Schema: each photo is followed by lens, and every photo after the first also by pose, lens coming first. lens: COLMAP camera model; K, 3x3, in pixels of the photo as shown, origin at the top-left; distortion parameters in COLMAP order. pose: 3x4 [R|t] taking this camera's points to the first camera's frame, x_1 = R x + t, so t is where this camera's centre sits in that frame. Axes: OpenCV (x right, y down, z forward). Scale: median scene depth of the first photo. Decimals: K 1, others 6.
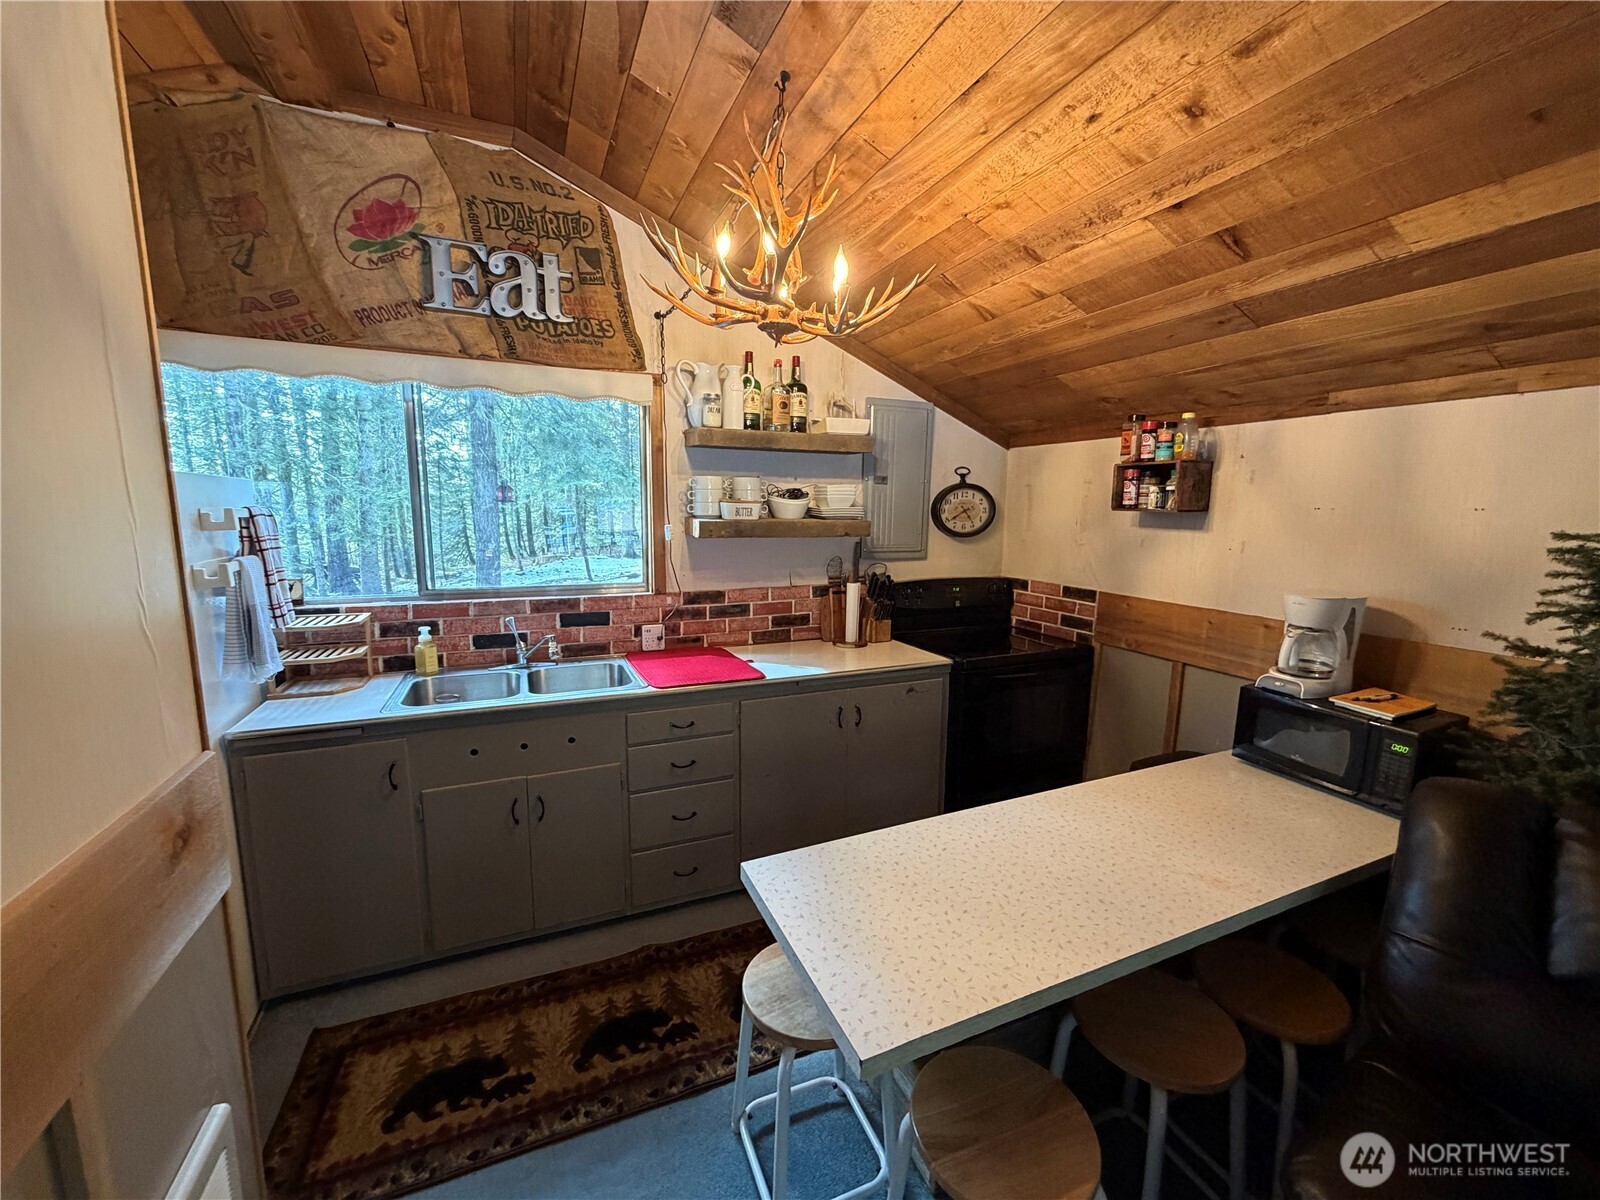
lens RADIAL K [[636.1, 0, 799.8], [0, 636.1, 599.9], [0, 0, 1]] dist [-0.001738, -0.000854]
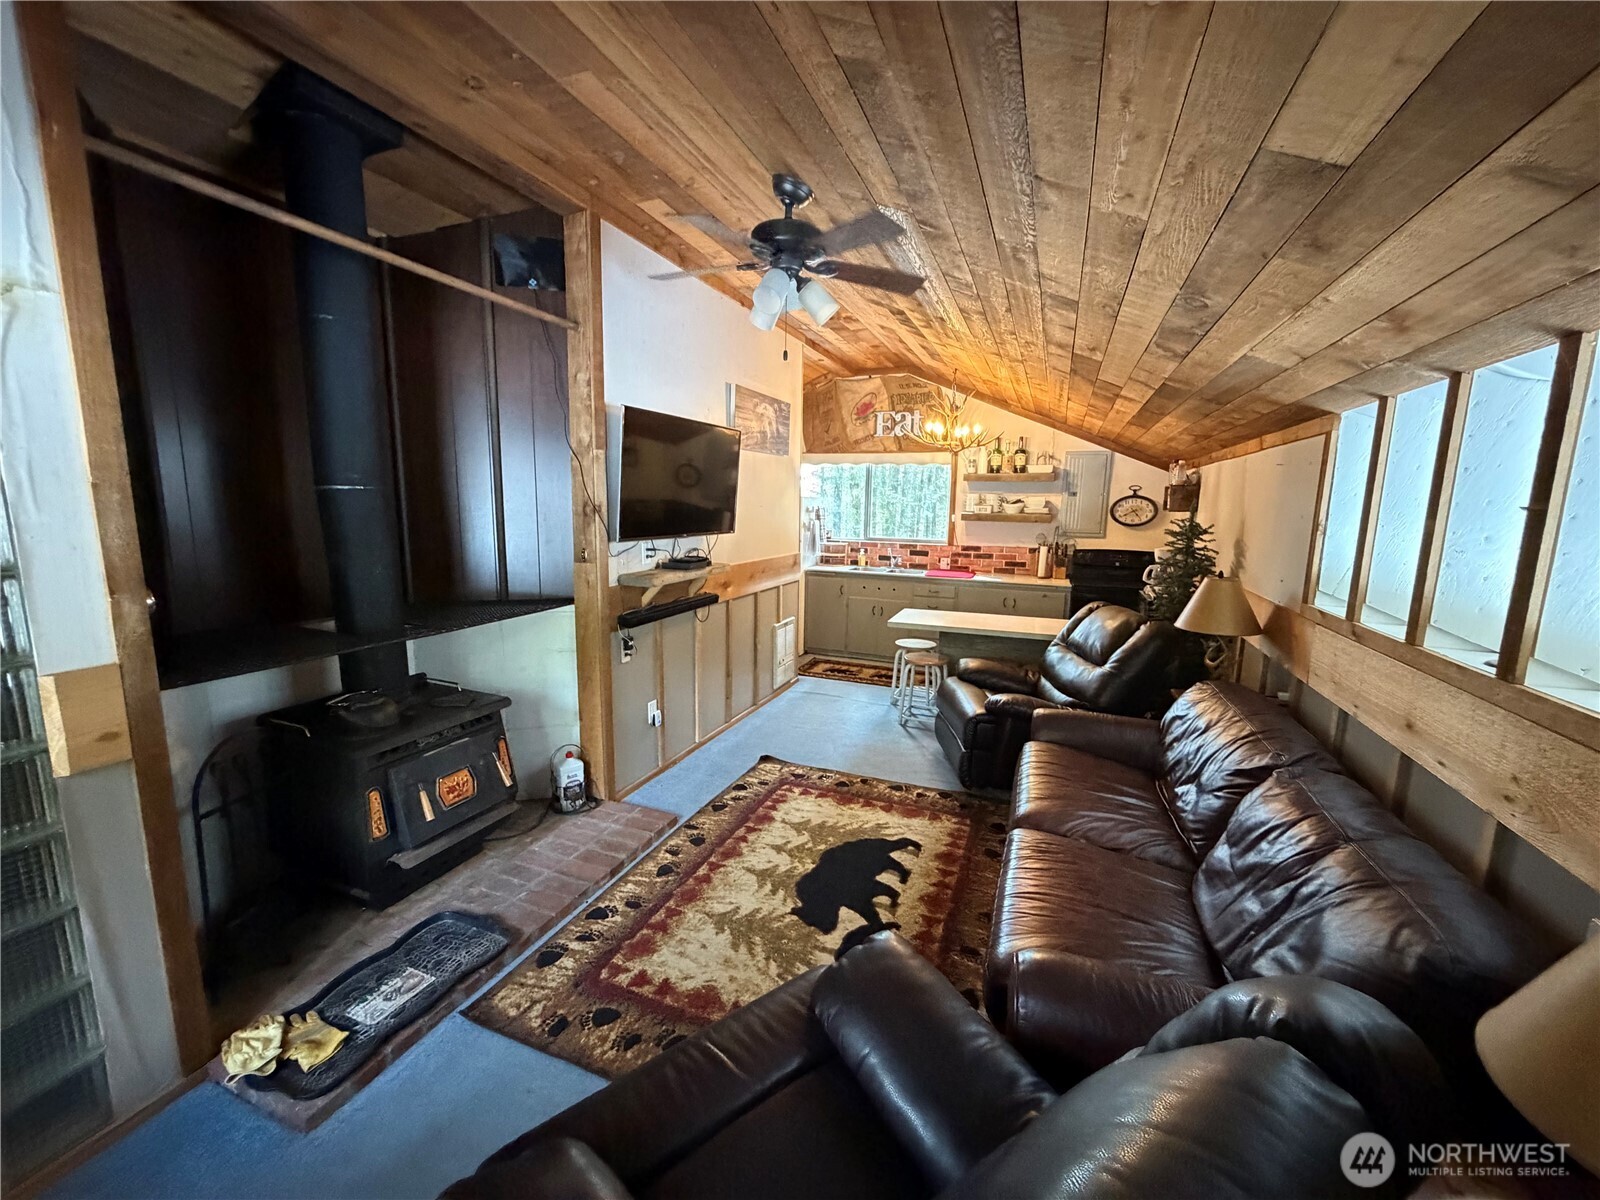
lens RADIAL K [[636.1, 0, 796.6], [0, 636.1, 601.0], [0, 0, 1]] dist [-0.001738, -0.000854]
pose [[0.696646, 0.112305, -0.708570, 1.172783], [-0.111309, 0.992631, 0.047891, 0.160105], [0.708727, 0.045507, 0.704013, -1.126550]]
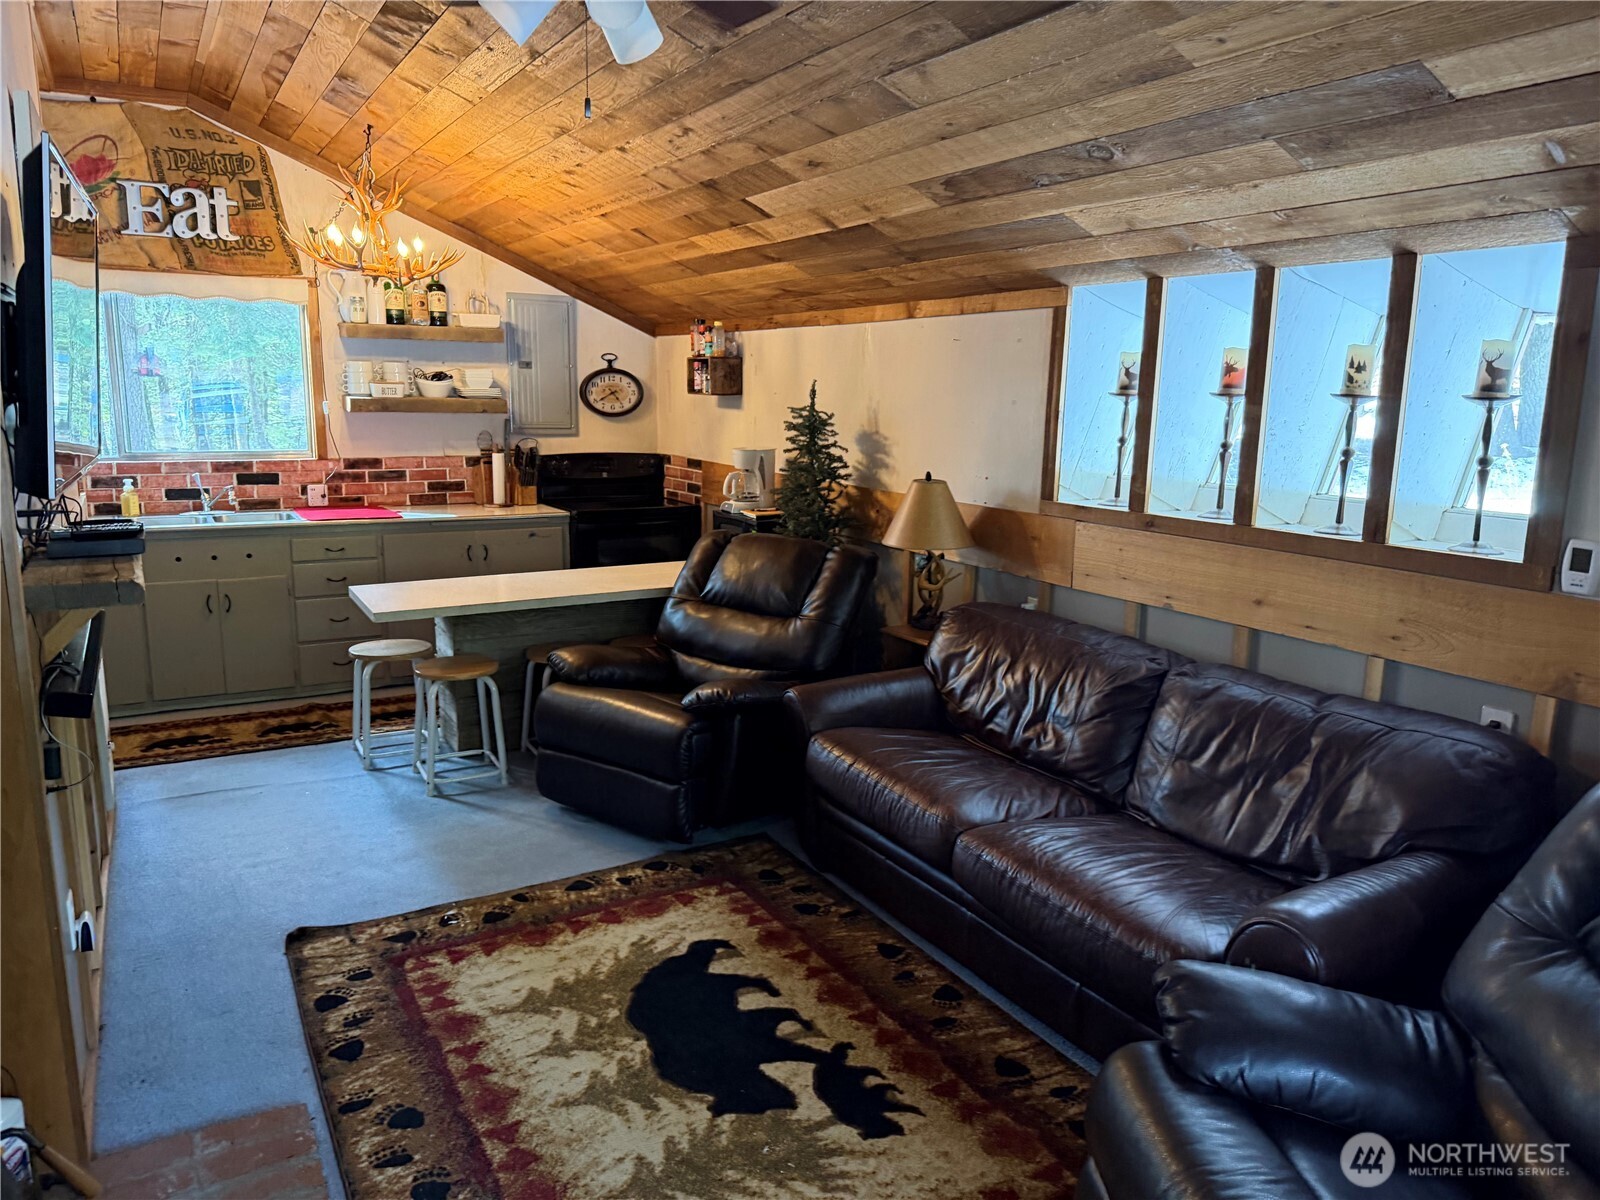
lens RADIAL K [[1117.3, 0, 799.4], [0, 1117.3, 604.1], [0, 0, 1]] dist [0.062619, -0.093011]
pose [[0.993828, -0.015015, 0.109914, 0.495030], [0.009554, 0.998701, 0.050042, 0.186974], [-0.110522, -0.048683, 0.992681, -1.393888]]
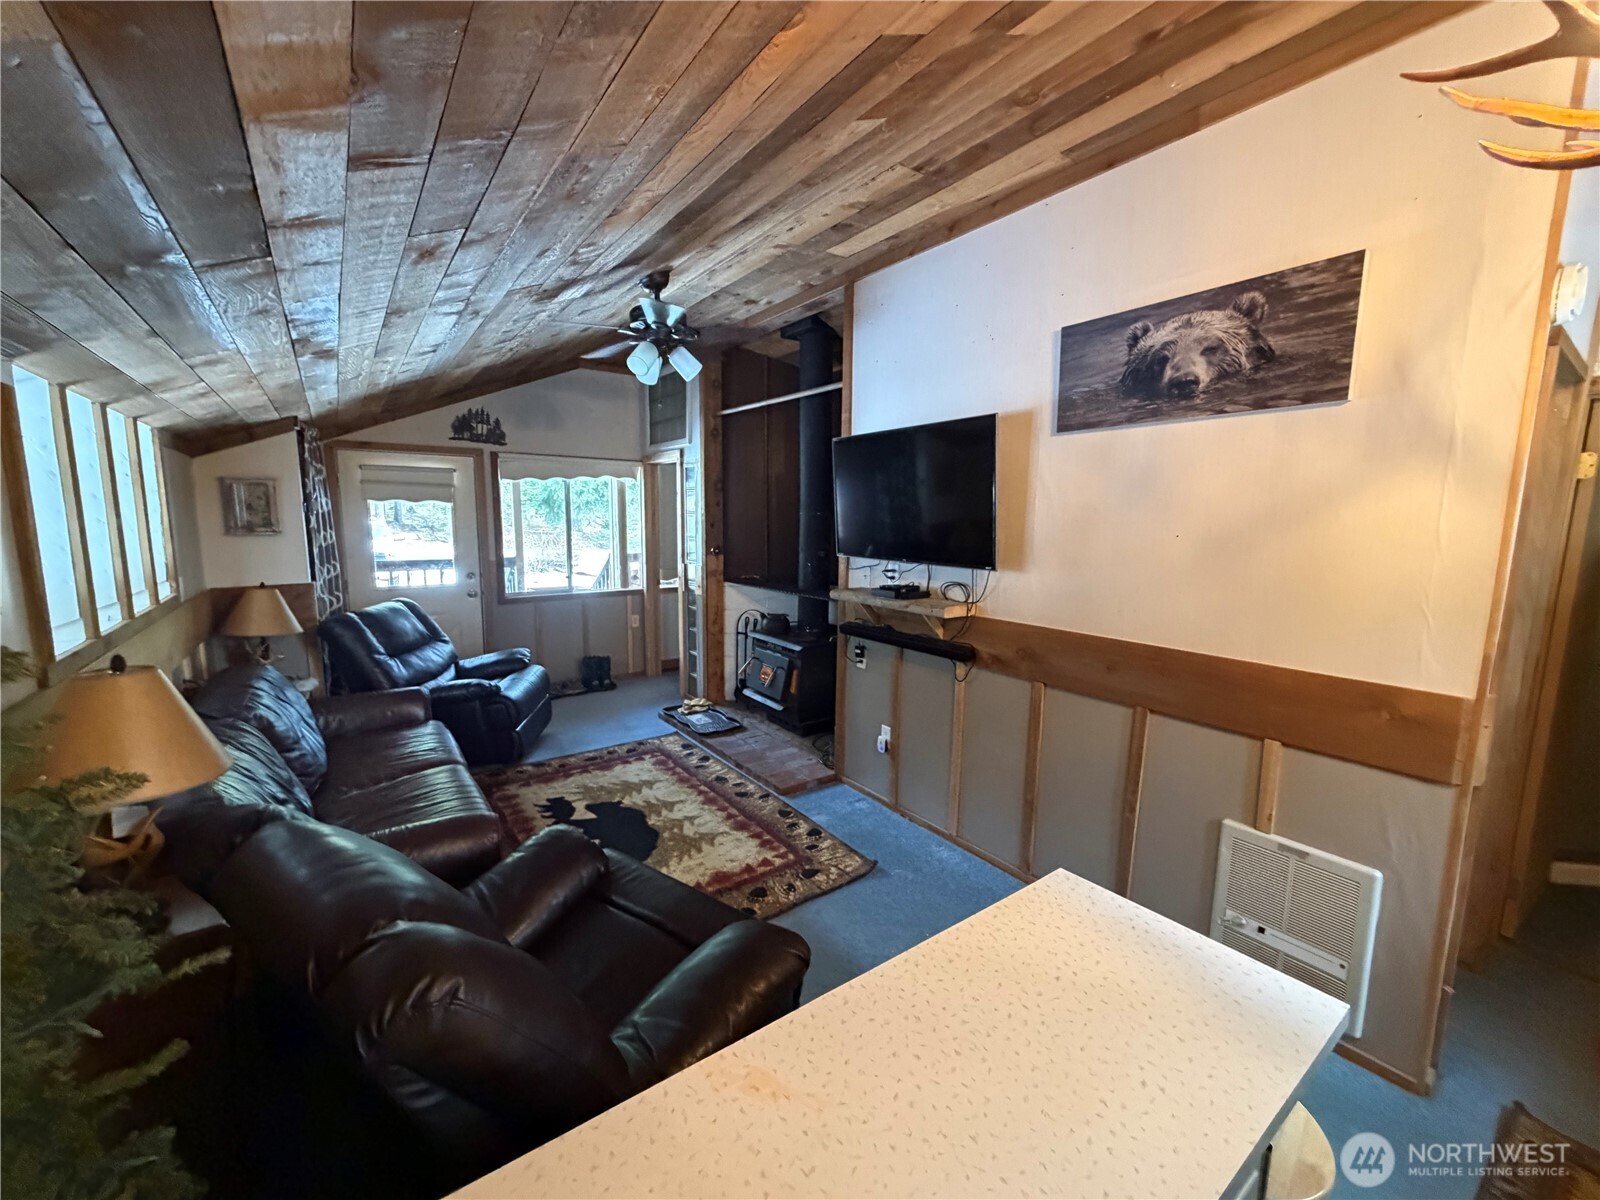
lens RADIAL K [[636.1, 0, 792.6], [0, 636.1, 597.3], [0, 0, 1]] dist [-0.001738, -0.000854]
pose [[-0.979259, 0.005744, -0.202533, 0.433463], [-0.049263, 0.962853, 0.265493, -0.142823], [0.196535, 0.269963, -0.942600, 0.865699]]
